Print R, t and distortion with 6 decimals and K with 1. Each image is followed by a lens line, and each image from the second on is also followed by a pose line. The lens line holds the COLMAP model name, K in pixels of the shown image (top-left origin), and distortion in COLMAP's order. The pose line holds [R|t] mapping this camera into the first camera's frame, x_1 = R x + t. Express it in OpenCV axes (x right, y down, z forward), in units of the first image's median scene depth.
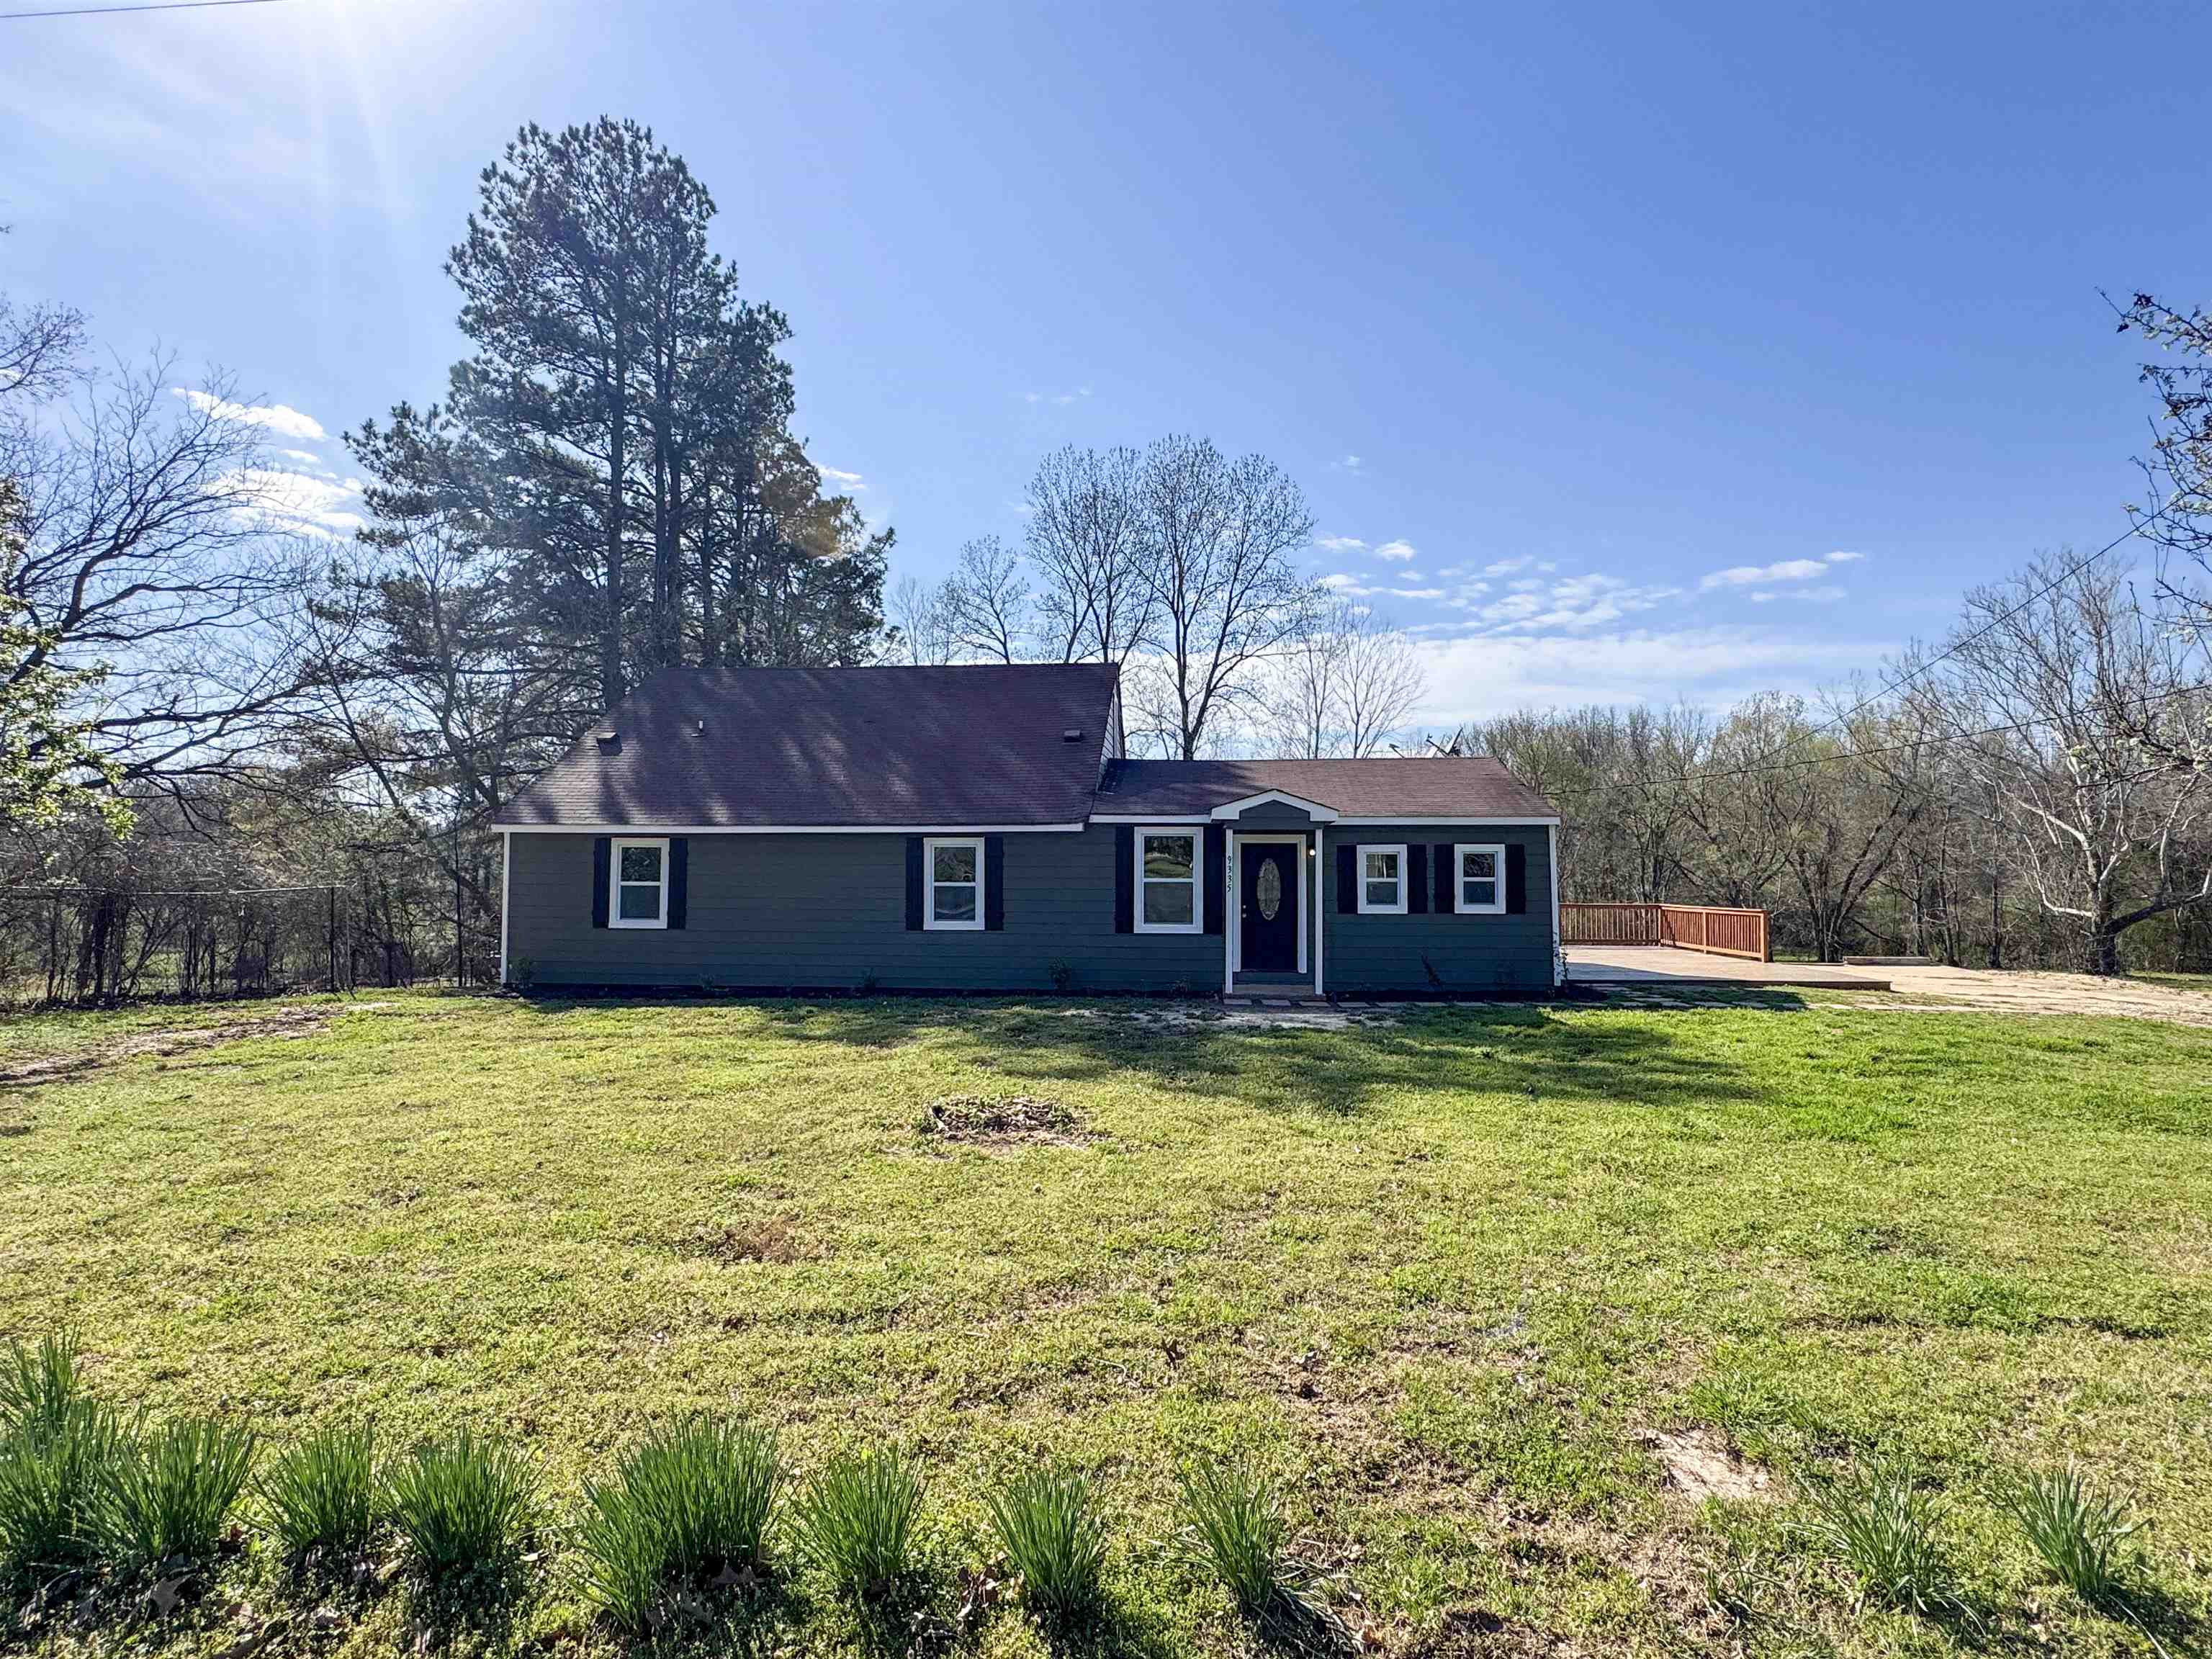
lens RADIAL K [[1098.0, 0, 1138.6], [0, 1098.0, 835.2], [0, 0, 1]] dist [0.001818, 0.000252]
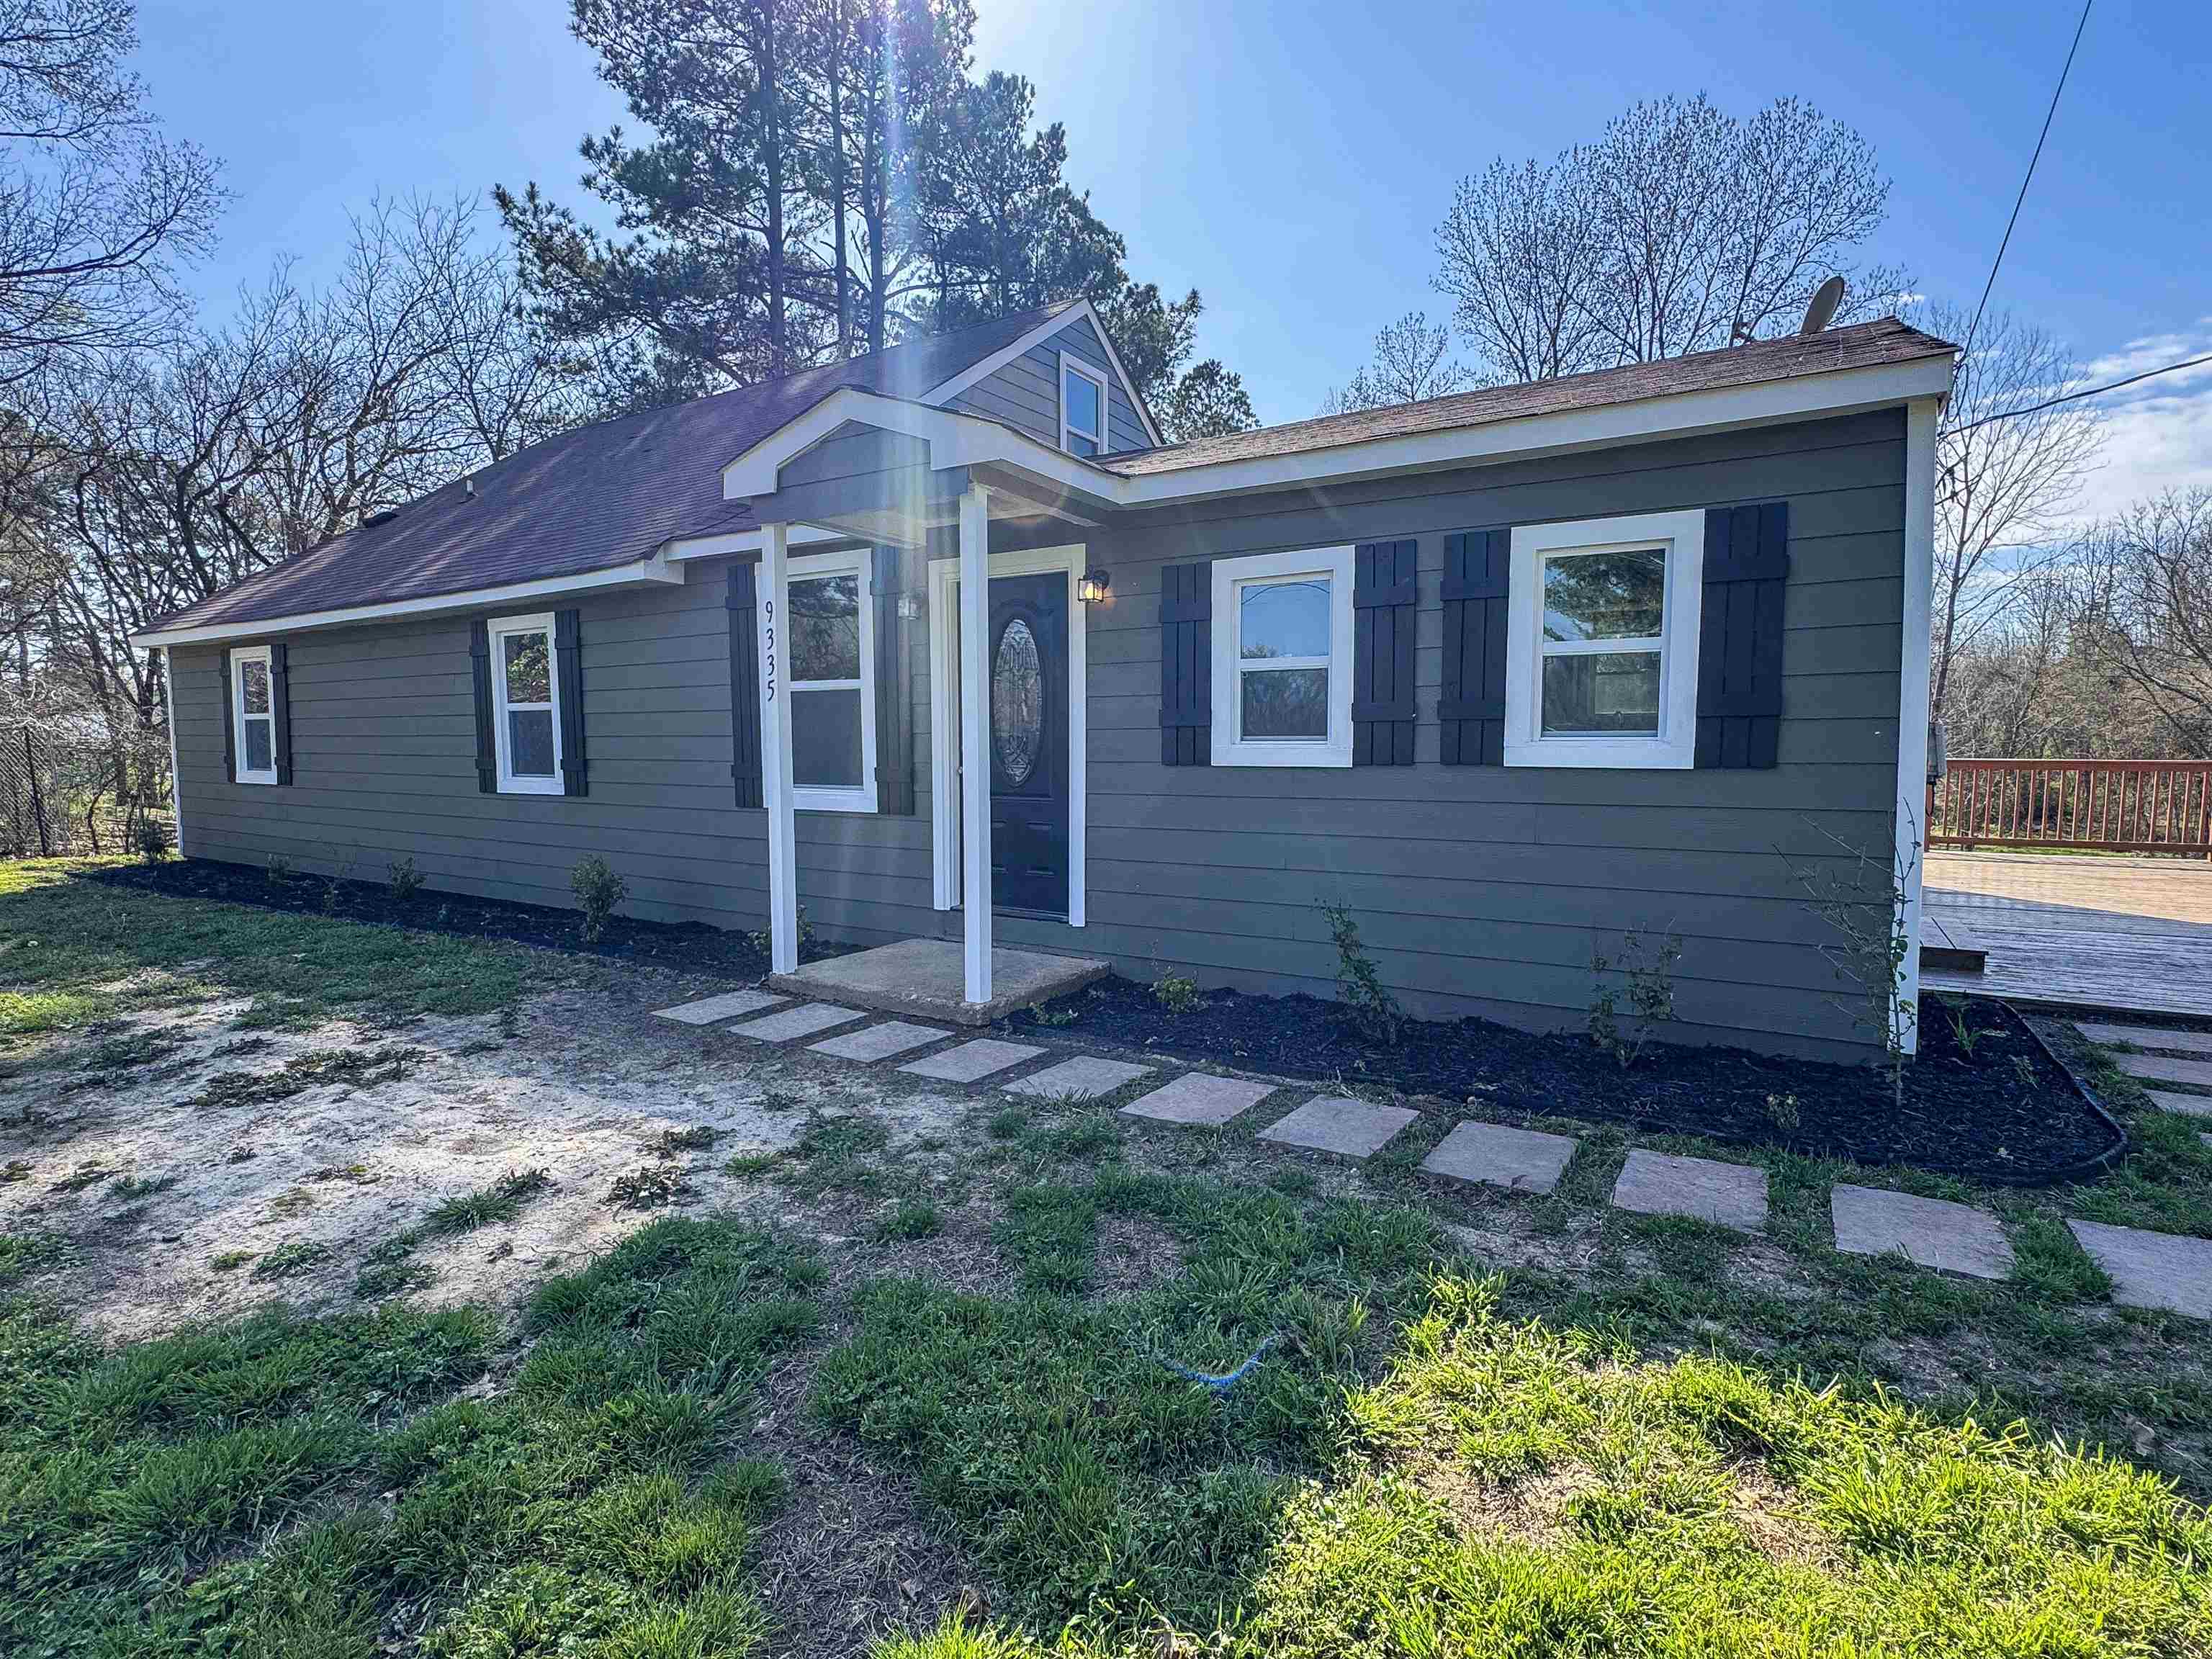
lens RADIAL K [[1122.2, 0, 1106.0], [0, 1122.2, 829.5], [0, 0, 1]] dist [-0.002218, 0.000340]
pose [[0.880888, 0.032295, -0.472221, 0.324575], [0.020453, 0.994141, 0.106143, 0.051965], [0.472882, -0.103158, 0.875066, 0.660129]]
